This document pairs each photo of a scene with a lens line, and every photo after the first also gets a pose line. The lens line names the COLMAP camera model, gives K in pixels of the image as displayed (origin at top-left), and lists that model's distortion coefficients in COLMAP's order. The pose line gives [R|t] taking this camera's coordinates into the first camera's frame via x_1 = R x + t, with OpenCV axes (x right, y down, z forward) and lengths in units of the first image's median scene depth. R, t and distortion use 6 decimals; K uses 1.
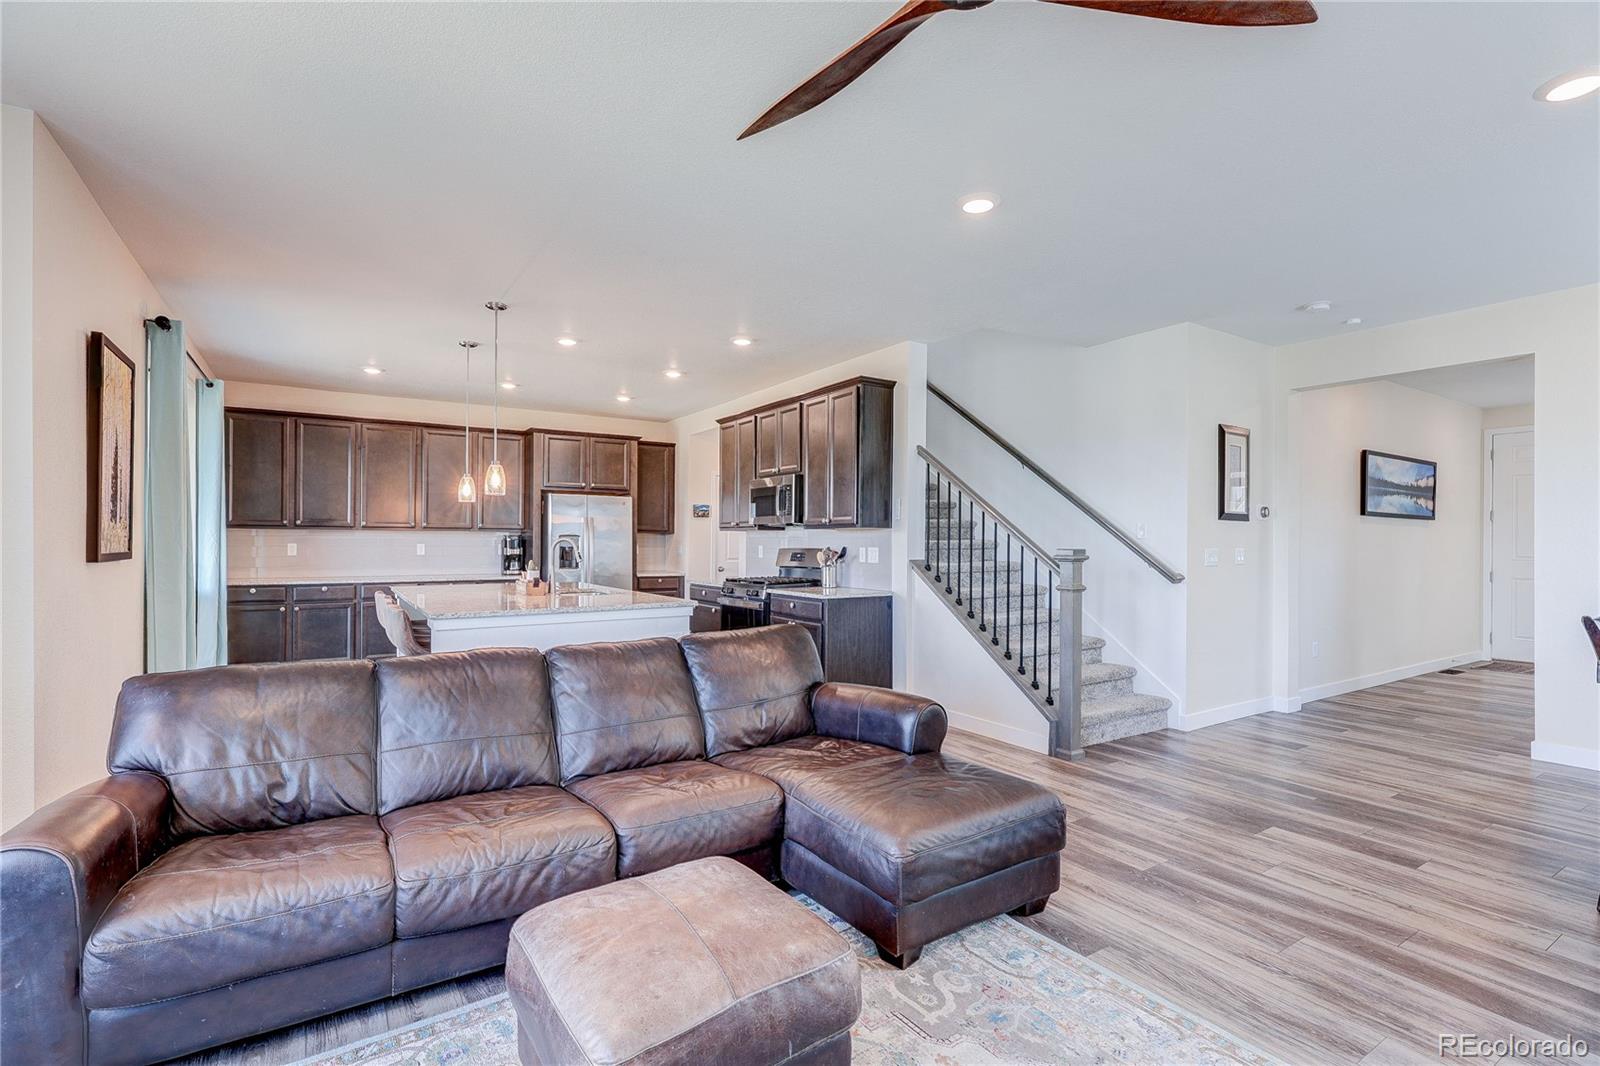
lens RADIAL K [[737.6, 0, 796.9], [0, 737.6, 538.7], [0, 0, 1]] dist [-0.000145, -0.000104]
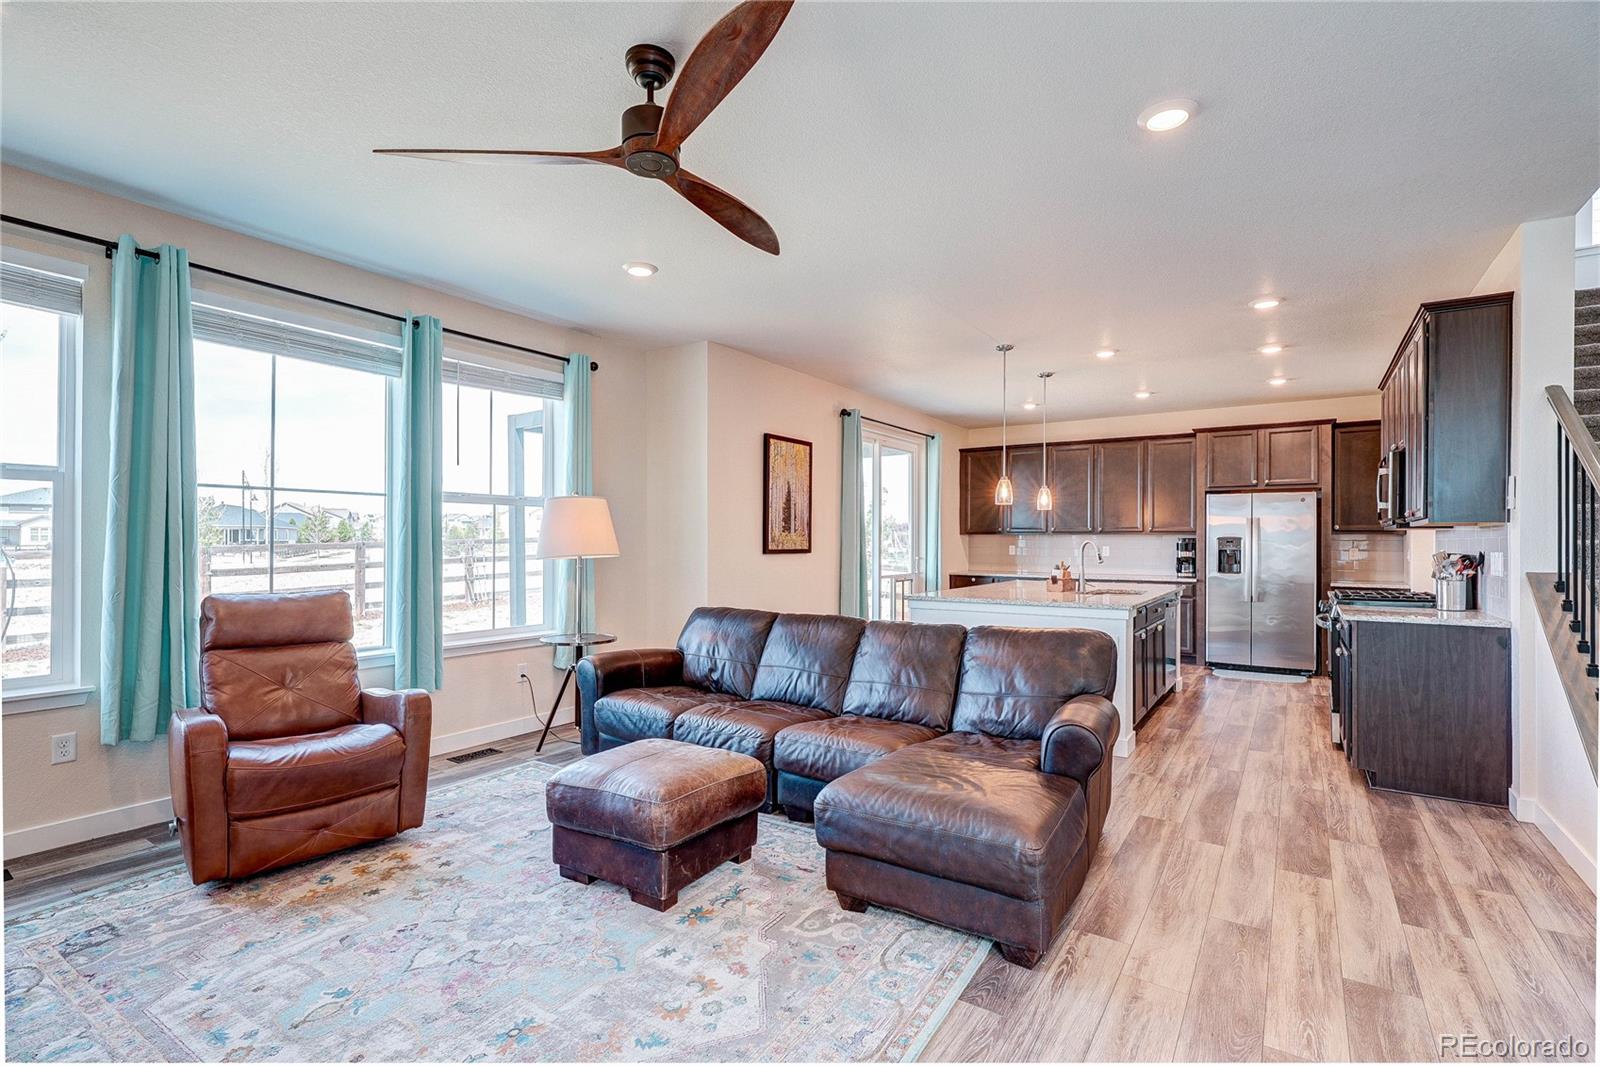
lens RADIAL K [[731.2, 0, 805.0], [0, 731.2, 539.2], [0, 0, 1]] dist [-0.003175, -0.000399]
pose [[0.401398, -0.006452, -0.915881, 0.371504], [0.000719, 0.999977, -0.006730, 0.003539], [0.915903, 0.002043, 0.401394, 0.152895]]
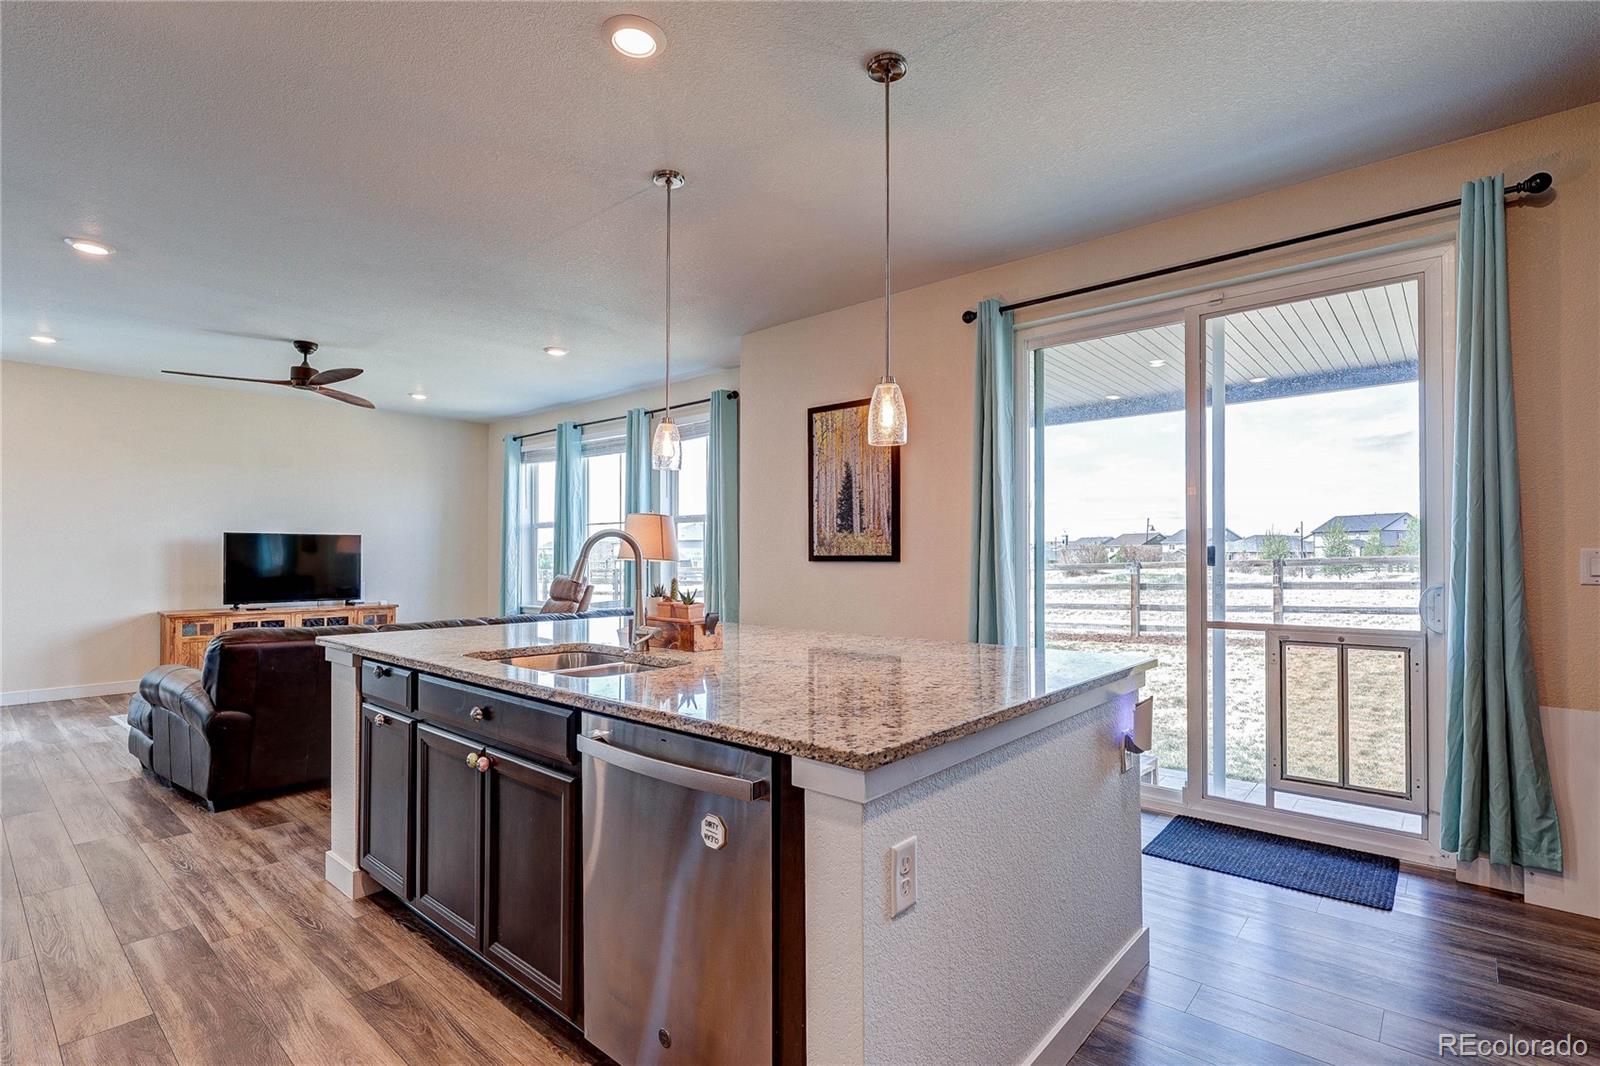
lens RADIAL K [[761.8, 0, 798.2], [0, 761.8, 552.2], [0, 0, 1]] dist [-0.002679, 0.000175]
pose [[-0.959433, -0.007010, -0.281849, -0.220430], [-0.004826, 0.999953, -0.008441, 0.012791], [0.281895, -0.006738, -0.959422, 1.126003]]
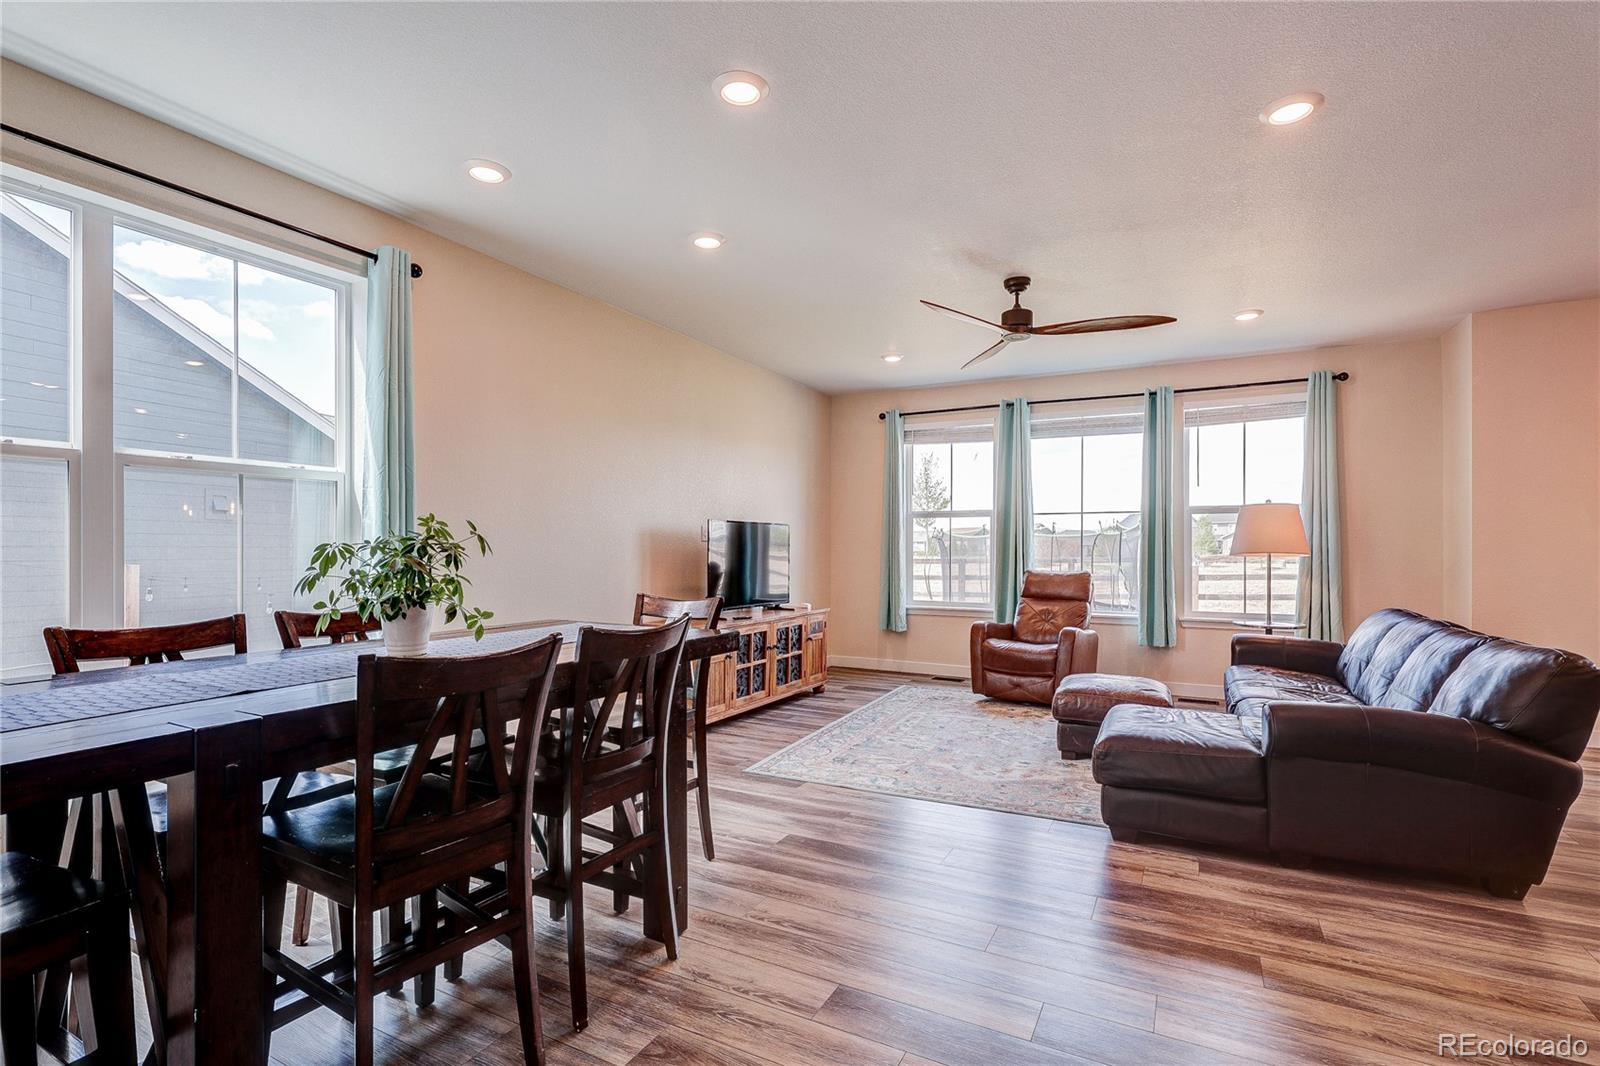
lens RADIAL K [[749.6, 0, 799.6], [0, 749.6, 551.3], [0, 0, 1]] dist [-0.002054, -0.000130]
pose [[-0.867838, -0.005011, -0.496822, 0.509109], [-0.004780, 0.999987, -0.001738, 0.015100], [0.496824, 0.000866, -0.867851, 0.662633]]
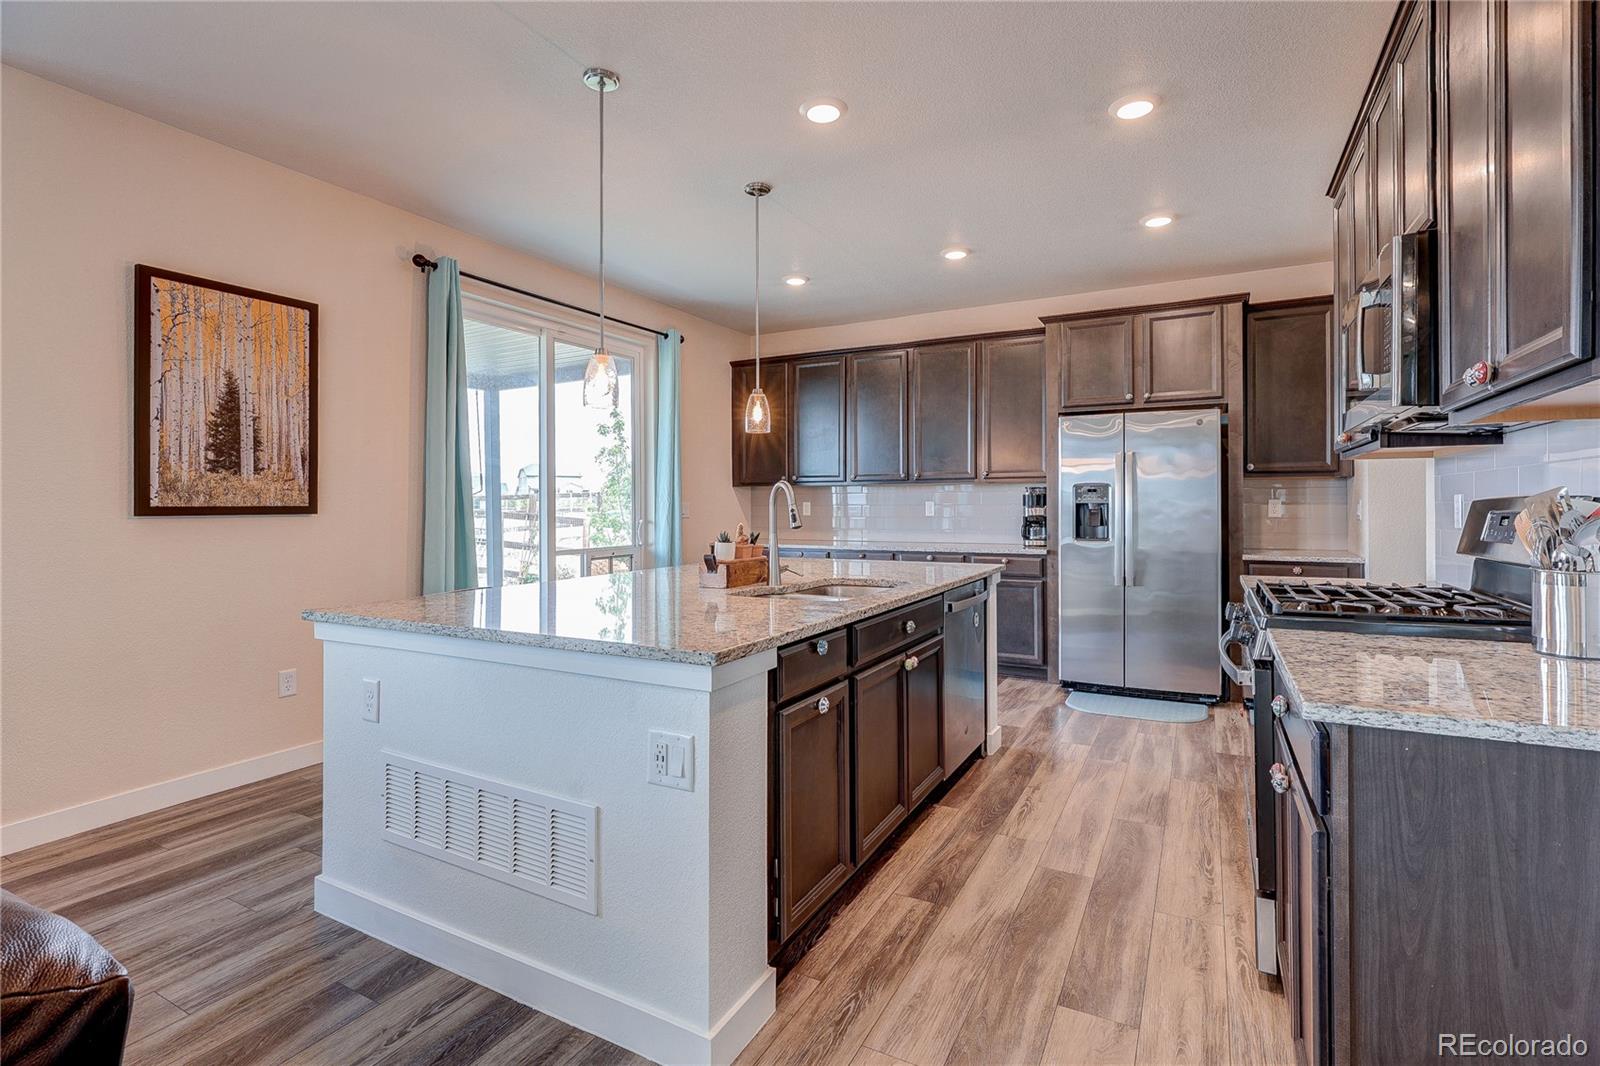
lens RADIAL K [[748.2, 0, 796.9], [0, 748.2, 504.0], [0, 0, 1]] dist [-0.001863, -0.000122]
pose [[0.485397, -0.007367, -0.874263, 0.117099], [0.008267, 0.999958, -0.003837, 0.013088], [0.874255, -0.005365, 0.485438, 0.573056]]
